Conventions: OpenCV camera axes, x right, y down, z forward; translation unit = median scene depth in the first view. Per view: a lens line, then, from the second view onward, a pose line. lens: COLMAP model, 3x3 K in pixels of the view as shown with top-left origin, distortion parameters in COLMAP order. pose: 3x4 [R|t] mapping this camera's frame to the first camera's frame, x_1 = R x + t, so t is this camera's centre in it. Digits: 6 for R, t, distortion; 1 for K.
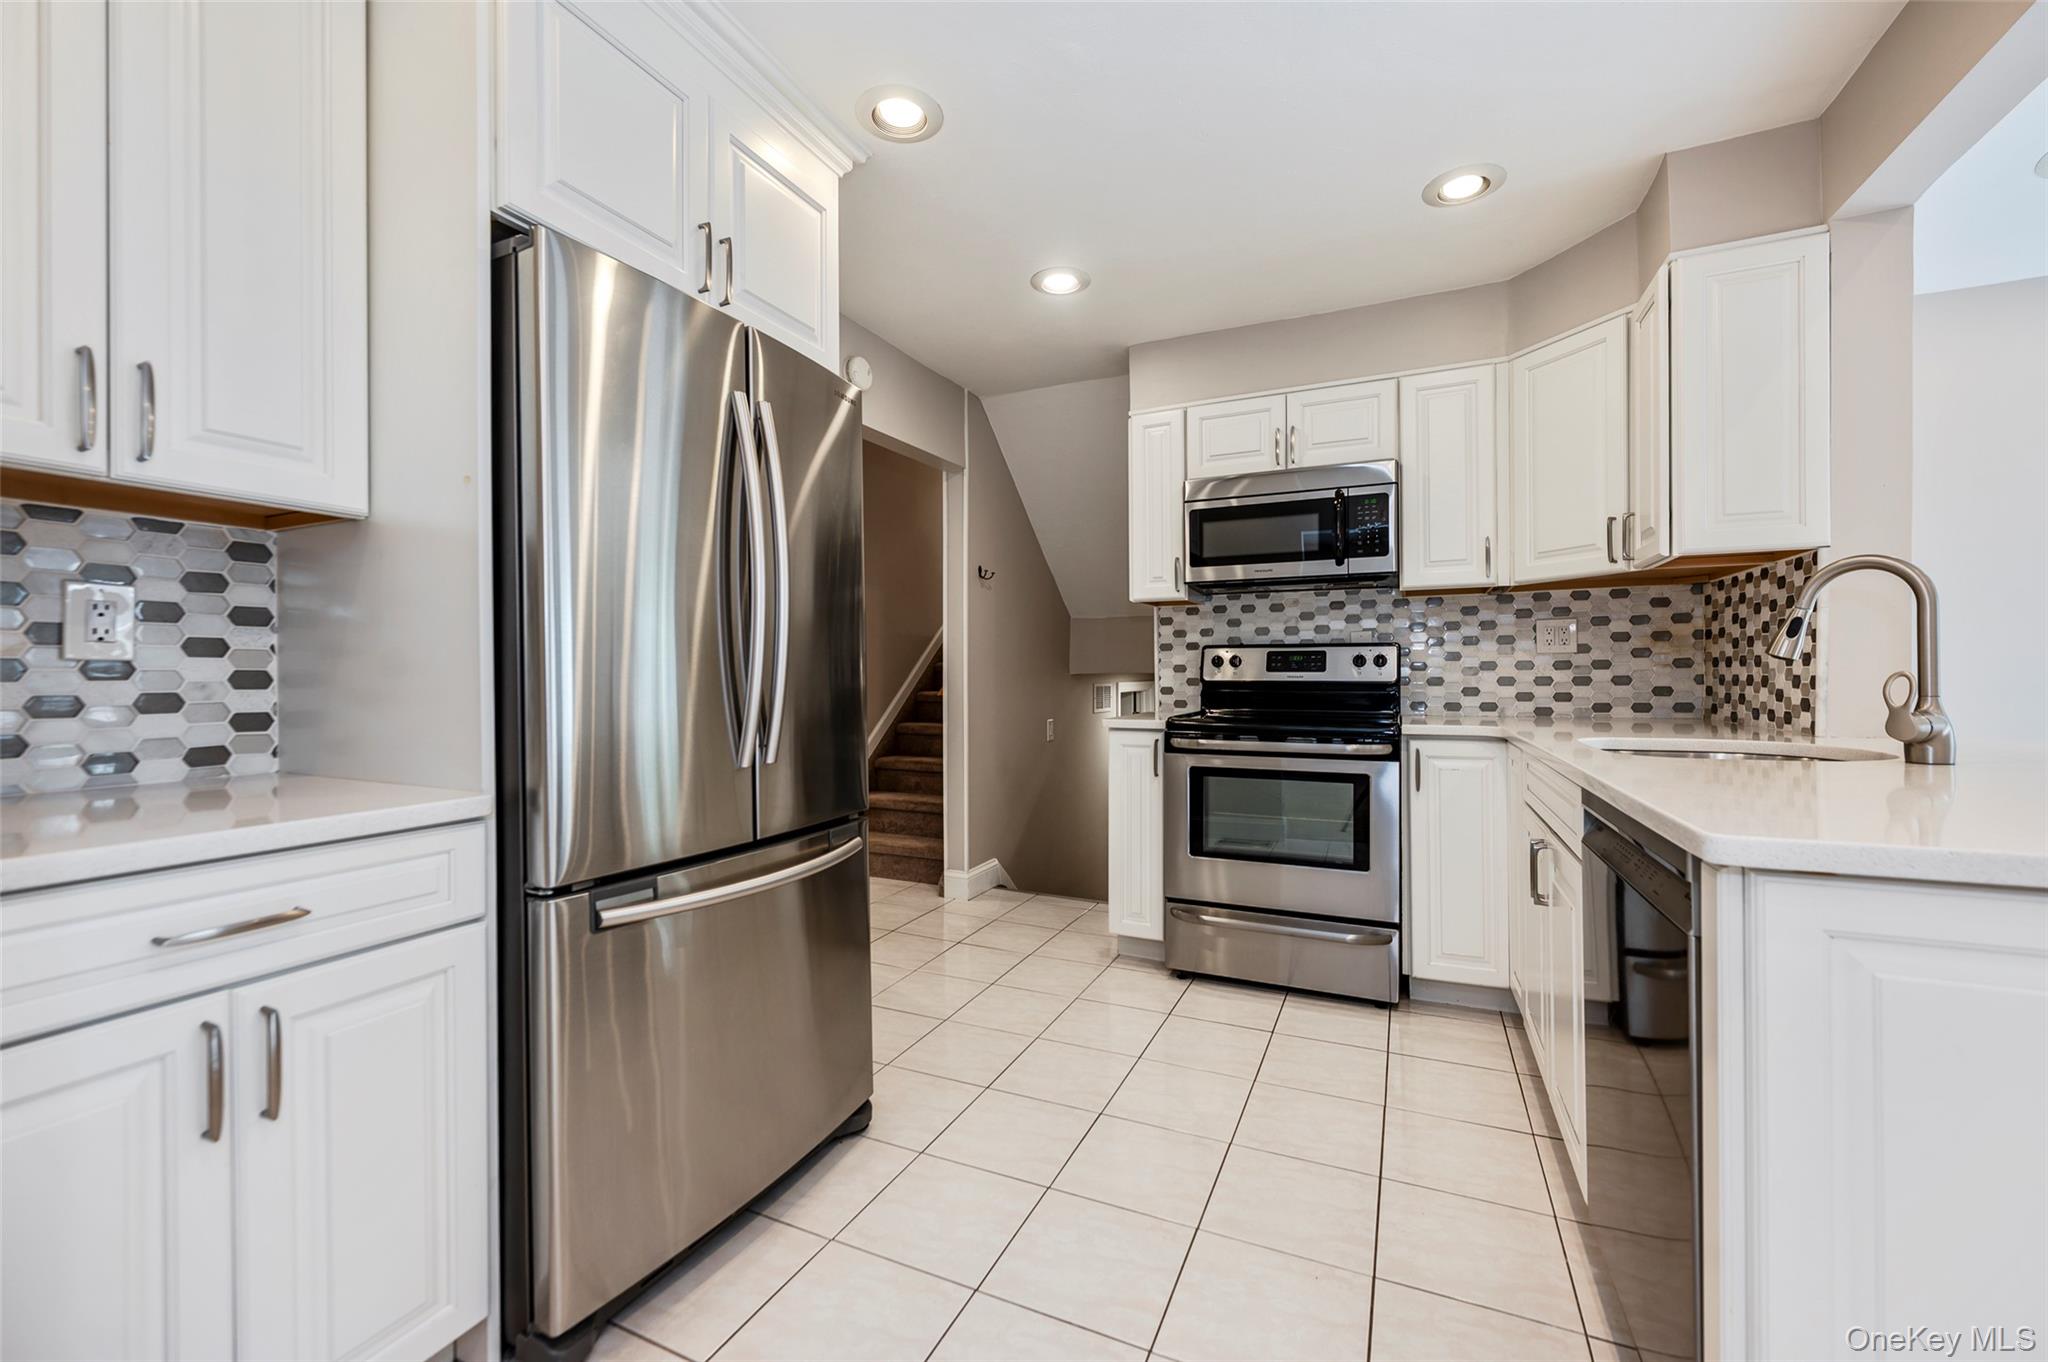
lens RADIAL K [[816.6, 0, 1042.9], [0, 816.6, 679.1], [0, 0, 1]] dist [-0.000456, 0.000058]
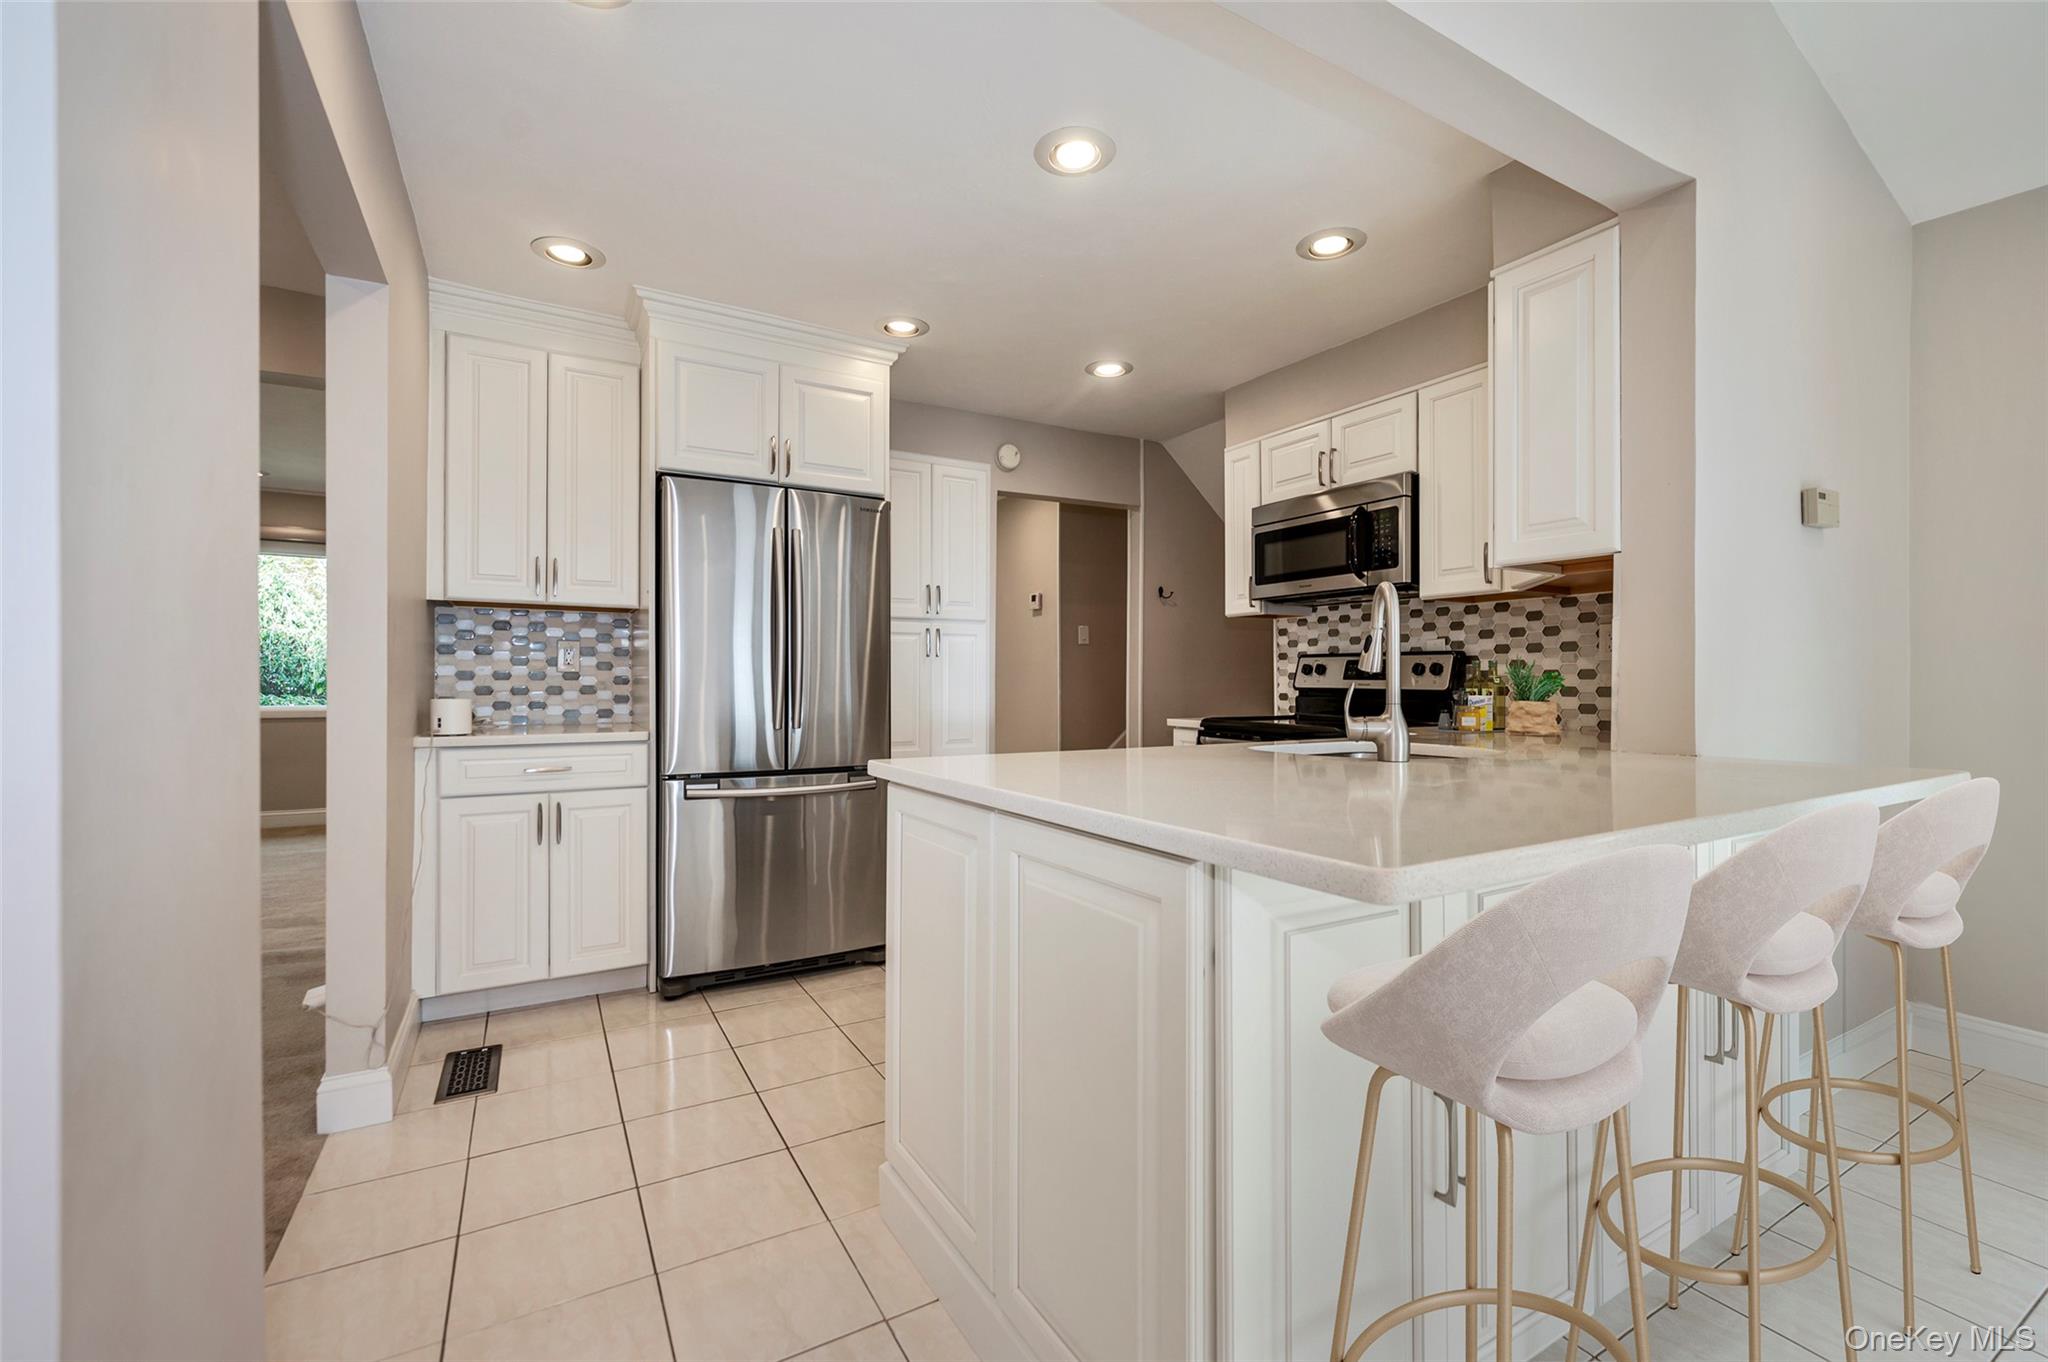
lens RADIAL K [[855.3, 0, 1037.7], [0, 855.3, 680.3], [0, 0, 1]] dist [0.003741, 0.000436]
pose [[0.816132, 0.011525, -0.577751, 0.660495], [-0.010203, 0.999933, 0.005534, -0.011875], [0.577776, 0.001378, 0.816194, -0.132592]]
